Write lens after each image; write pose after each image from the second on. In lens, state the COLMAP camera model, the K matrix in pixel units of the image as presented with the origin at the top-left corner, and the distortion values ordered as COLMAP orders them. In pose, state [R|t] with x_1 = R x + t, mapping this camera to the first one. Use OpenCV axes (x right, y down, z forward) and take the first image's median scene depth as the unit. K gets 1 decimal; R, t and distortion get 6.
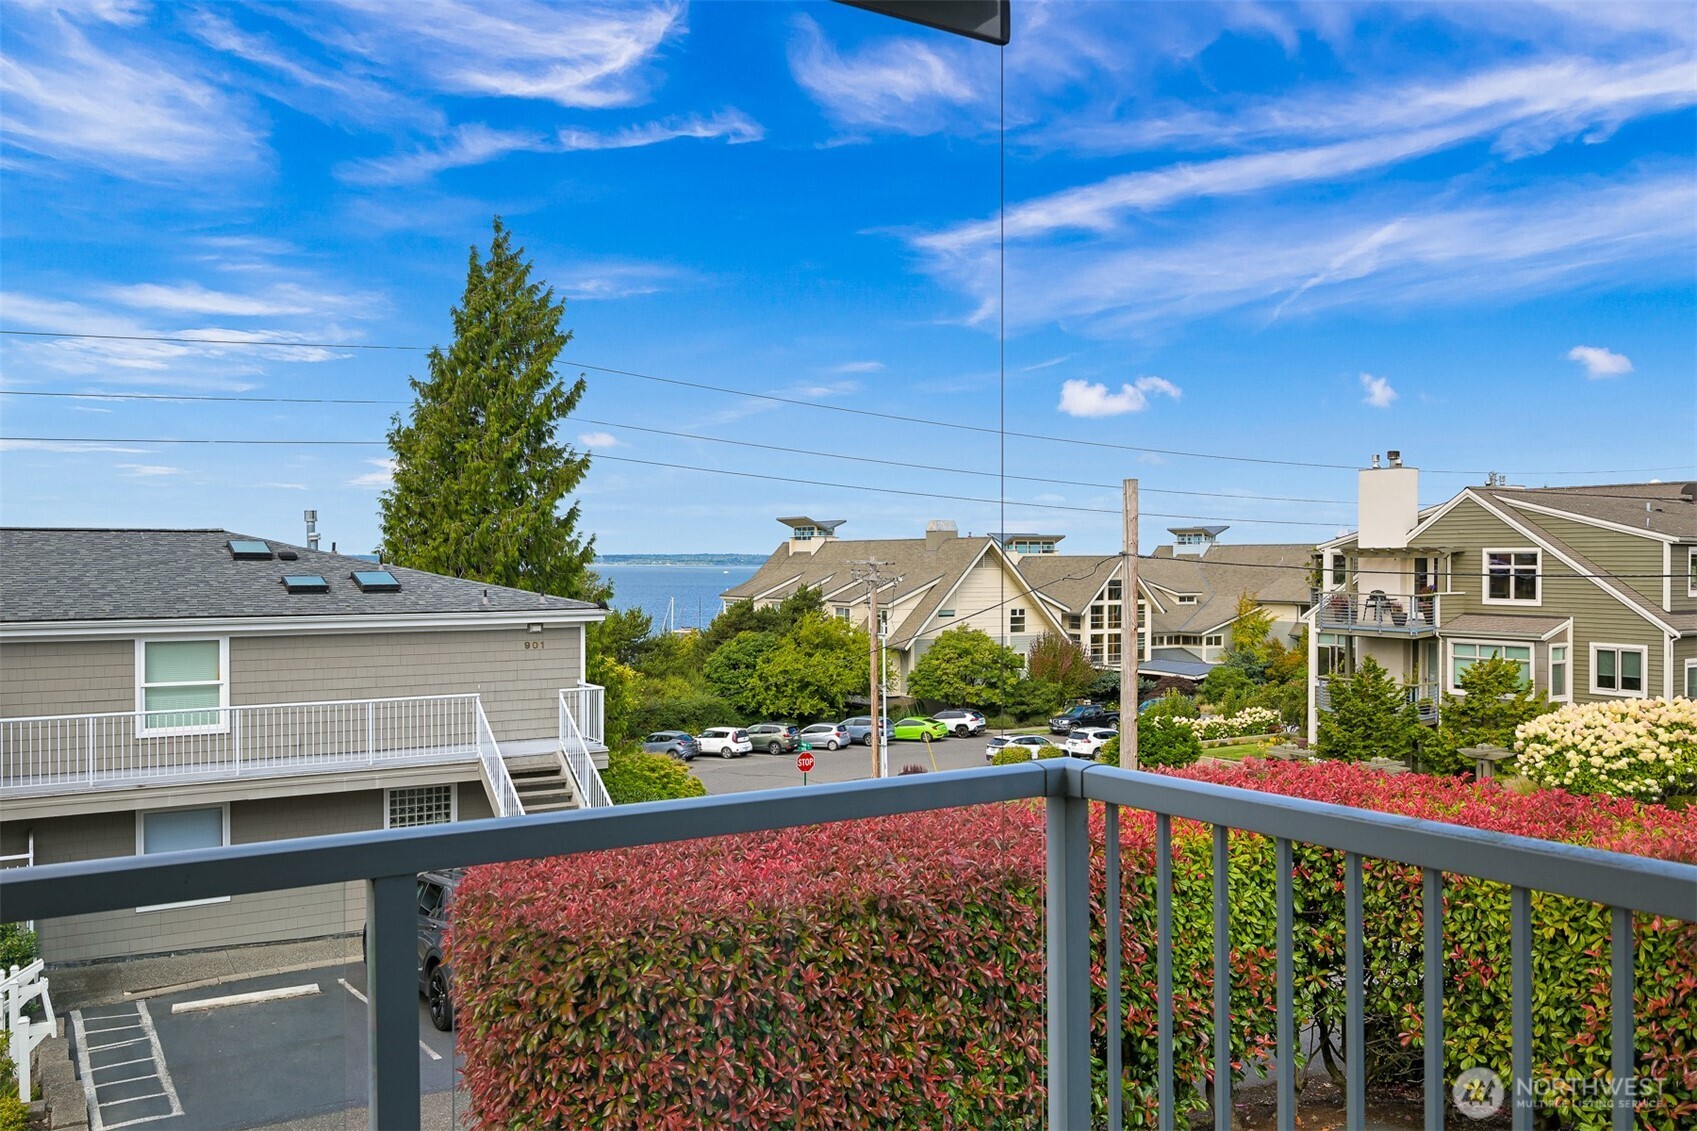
lens RADIAL K [[1299.9, 0, 897.4], [0, 1299.9, 568.7], [0, 0, 1]] dist [0.035760, -0.006908]
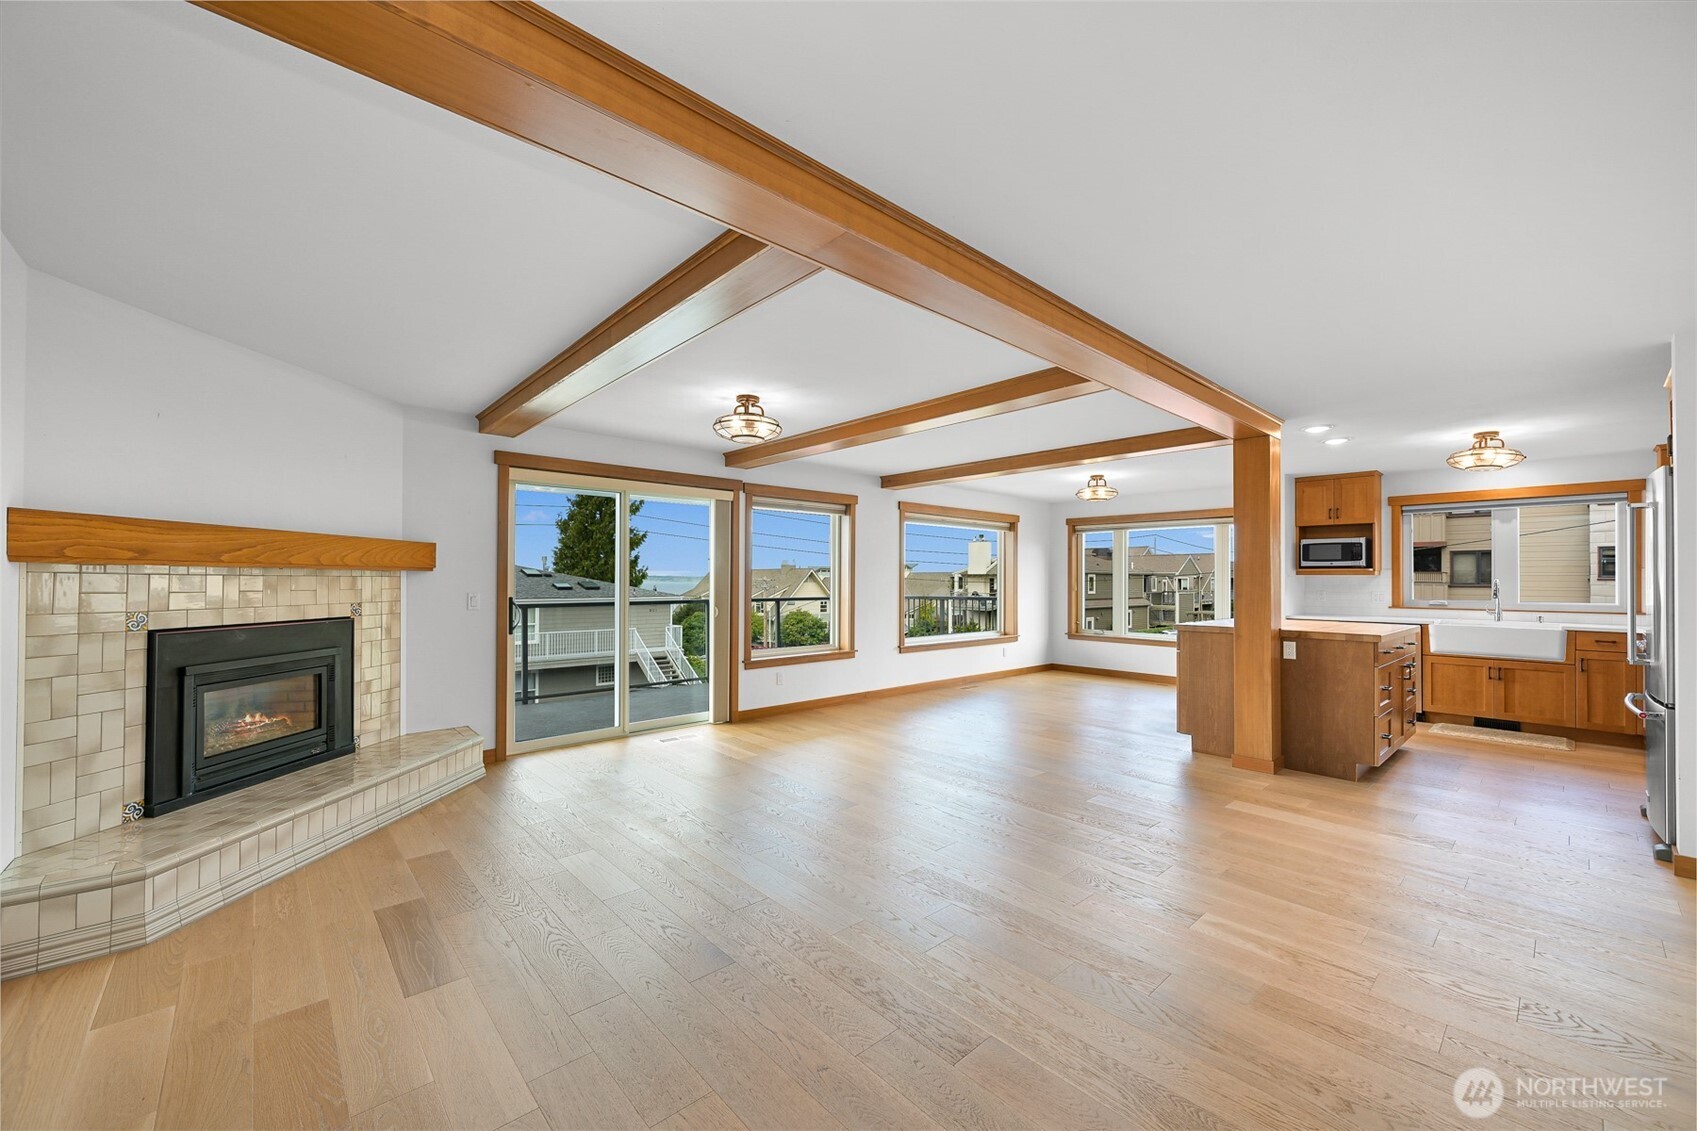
lens RADIAL K [[654.4, 0, 854.4], [0, 654.4, 571.5], [0, 0, 1]] dist [-0.000914, -0.000251]
pose [[0.988680, 0.004794, 0.149963, -0.045042], [-0.001986, 0.999820, -0.018865, 0.003300], [-0.150026, 0.018353, 0.988512, -0.199560]]
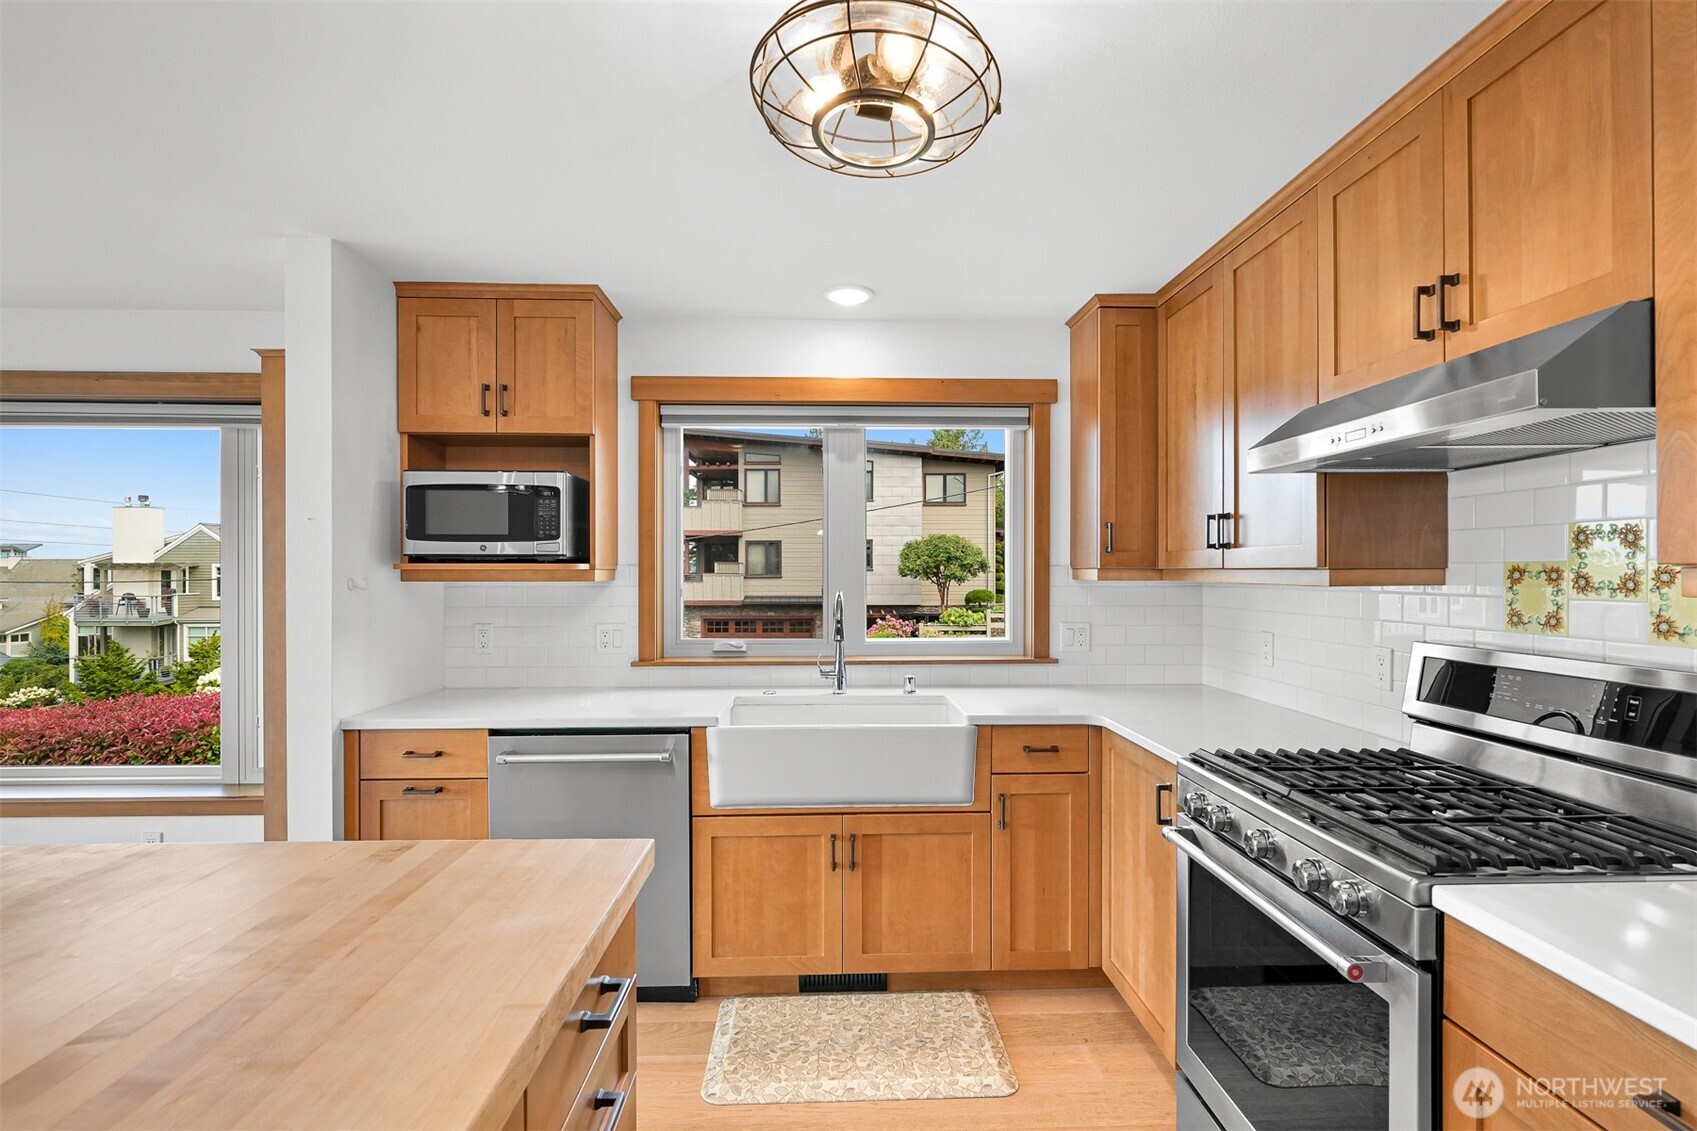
lens RADIAL K [[801.4, 0, 846.8], [0, 801.4, 571.4], [0, 0, 1]] dist [-0.011744, 0.001254]
pose [[0.526284, -0.002434, 0.850305, 0.052233], [0.007341, 0.999972, -0.001681, 0.000432], [-0.850277, 0.007127, 0.526287, -0.119949]]
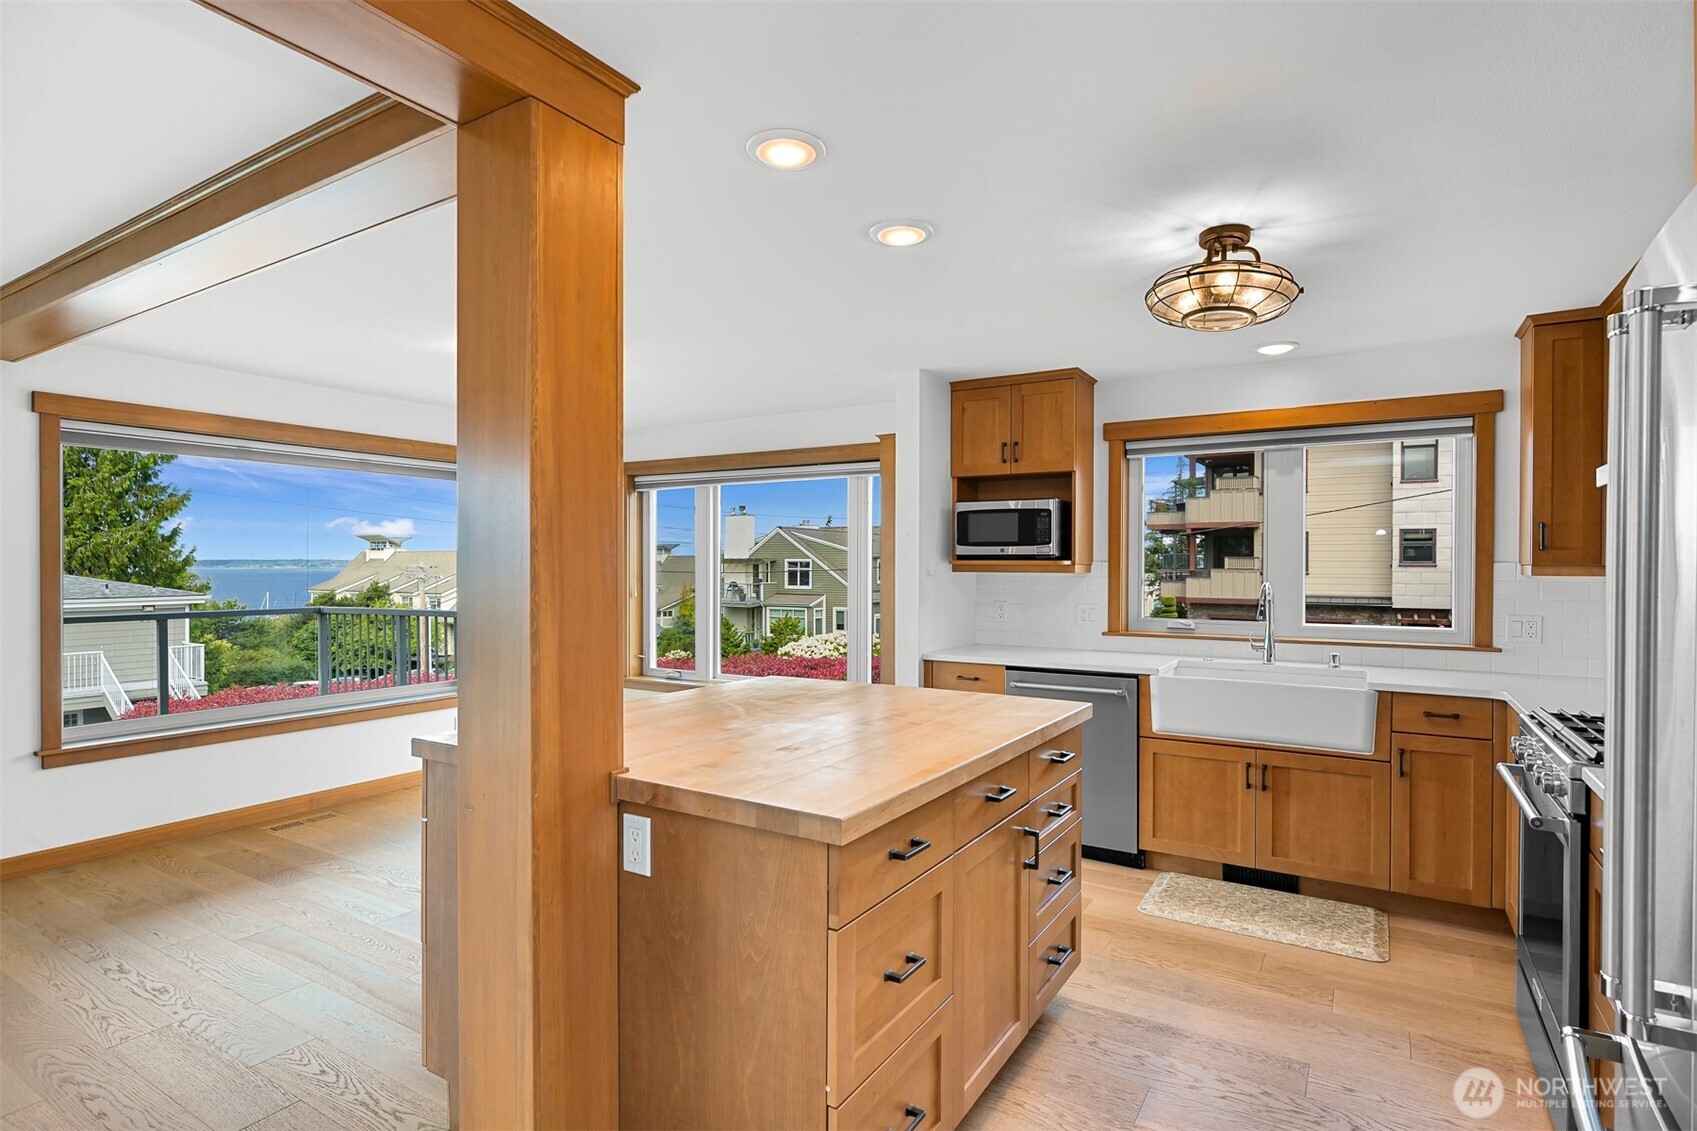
lens RADIAL K [[838.8, 0, 847.2], [0, 838.8, 571.4], [0, 0, 1]] dist [0.032898, -0.000732]
pose [[0.910821, -0.002253, 0.412795, 0.031331], [0.001672, 0.999997, 0.001768, 0.000641], [-0.412798, -0.000920, 0.910822, -0.147695]]
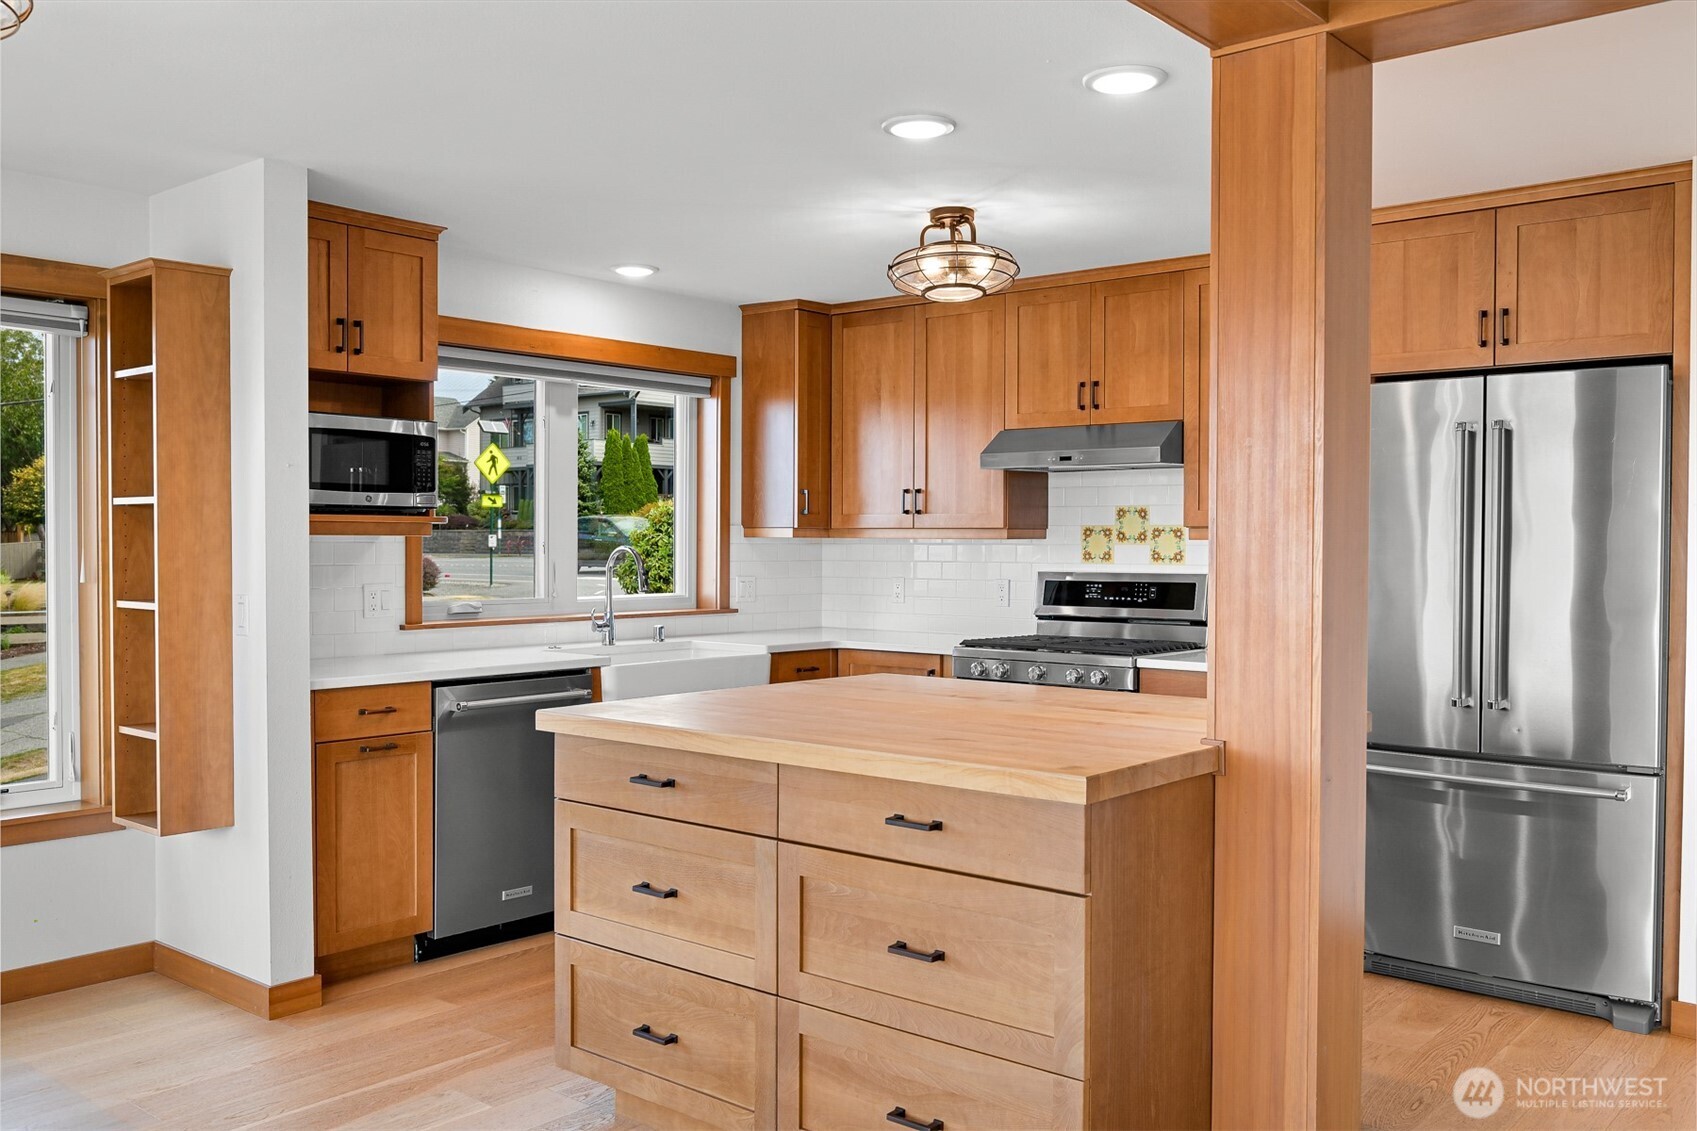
lens RADIAL K [[1452.2, 0, 864.5], [0, 1452.2, 570.7], [0, 0, 1]] dist [-0.005061, -0.001285]
pose [[-0.284340, -0.023287, 0.958441, -0.021958], [0.001868, 0.999690, 0.024843, 0.000973], [-0.958722, 0.008854, -0.284208, -0.067541]]
